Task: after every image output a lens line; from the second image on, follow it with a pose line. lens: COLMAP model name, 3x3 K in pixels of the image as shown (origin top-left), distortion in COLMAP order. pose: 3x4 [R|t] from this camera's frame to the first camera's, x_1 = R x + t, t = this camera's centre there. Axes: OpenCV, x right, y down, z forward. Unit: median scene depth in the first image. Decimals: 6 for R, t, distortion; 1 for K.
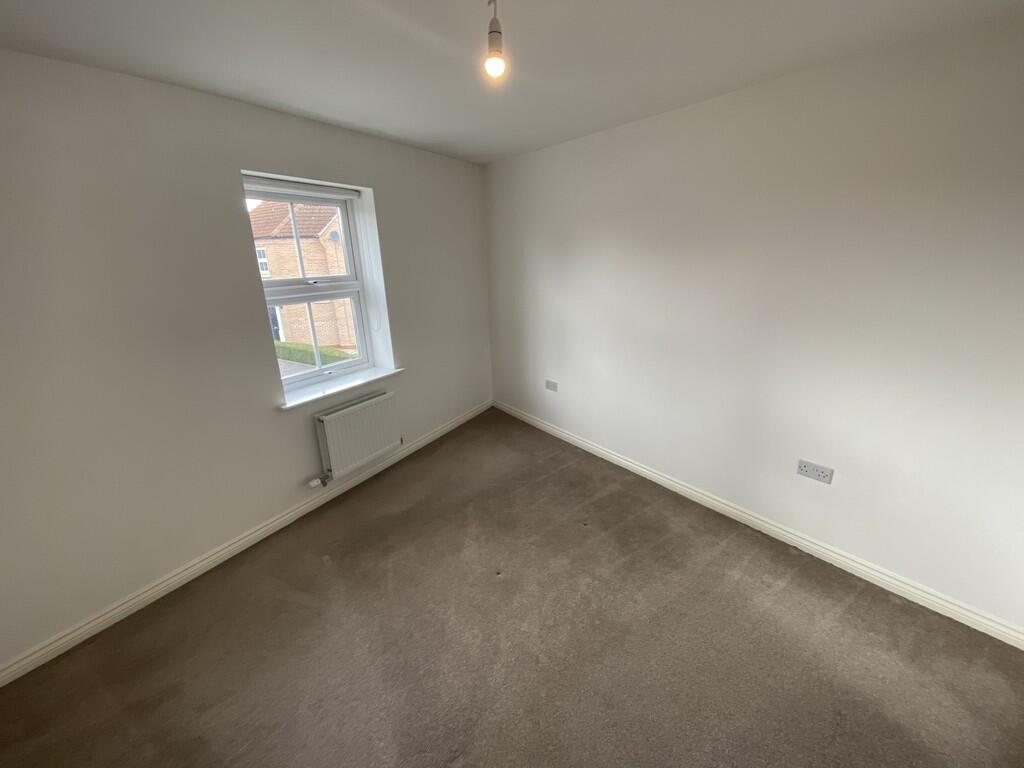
lens RADIAL K [[408.5, 0, 506.5], [0, 408.5, 383.3], [0, 0, 1]] dist [0.003216, -0.000158]
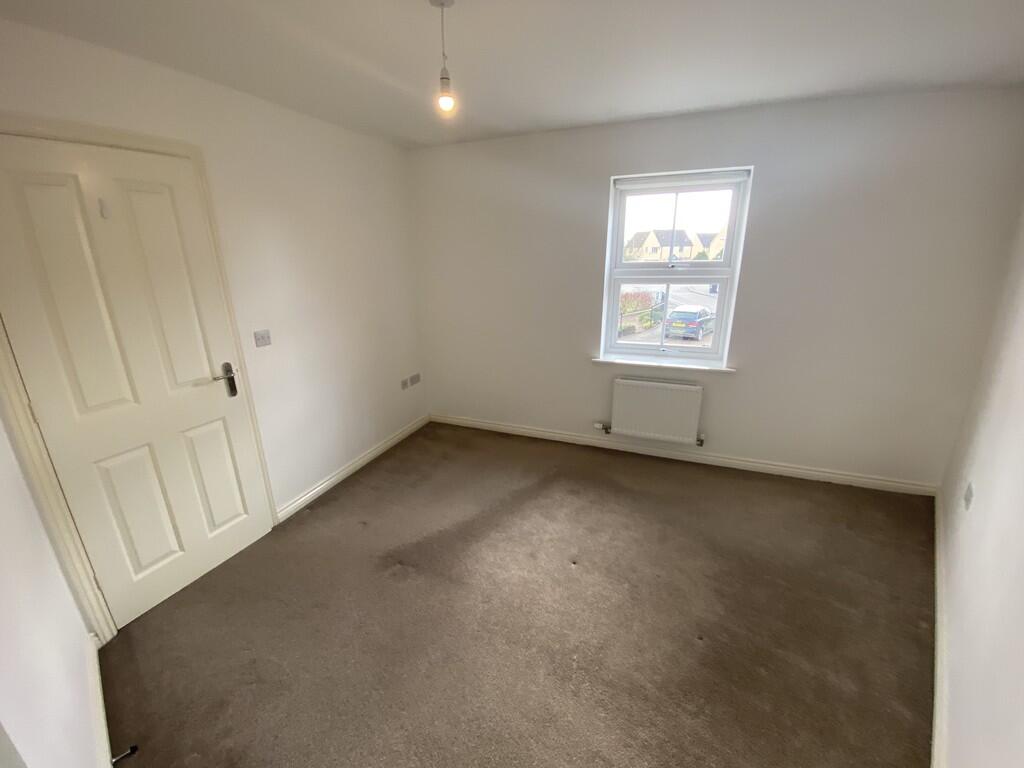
lens RADIAL K [[408.5, 0, 516.0], [0, 408.5, 380.2], [0, 0, 1]] dist [0.003216, -0.000158]
pose [[0.185854, 0.318182, -0.929634, 0.581582], [-0.287730, 0.922267, 0.258137, -0.129907], [0.939505, 0.219508, 0.262957, 0.394002]]
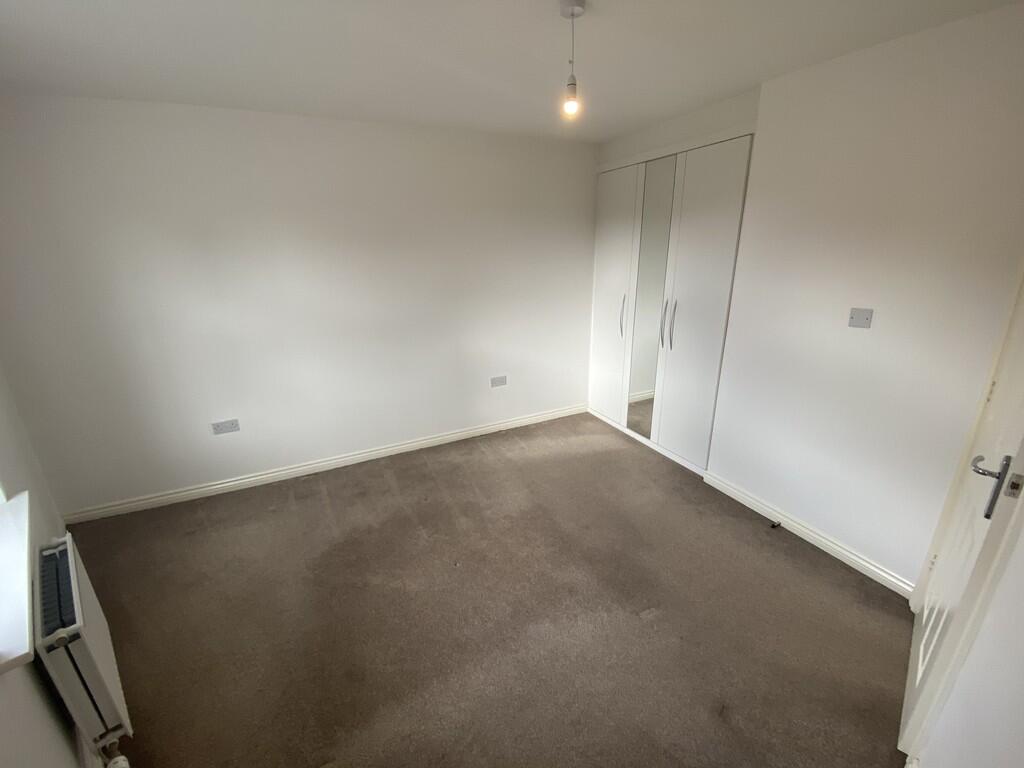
lens RADIAL K [[408.5, 0, 508.4], [0, 408.5, 386.8], [0, 0, 1]] dist [0.003216, -0.000158]
pose [[0.181369, -0.279059, 0.942991, -0.644871], [0.304958, 0.927584, 0.215845, -0.089567], [-0.934936, 0.248425, 0.253336, 0.411112]]
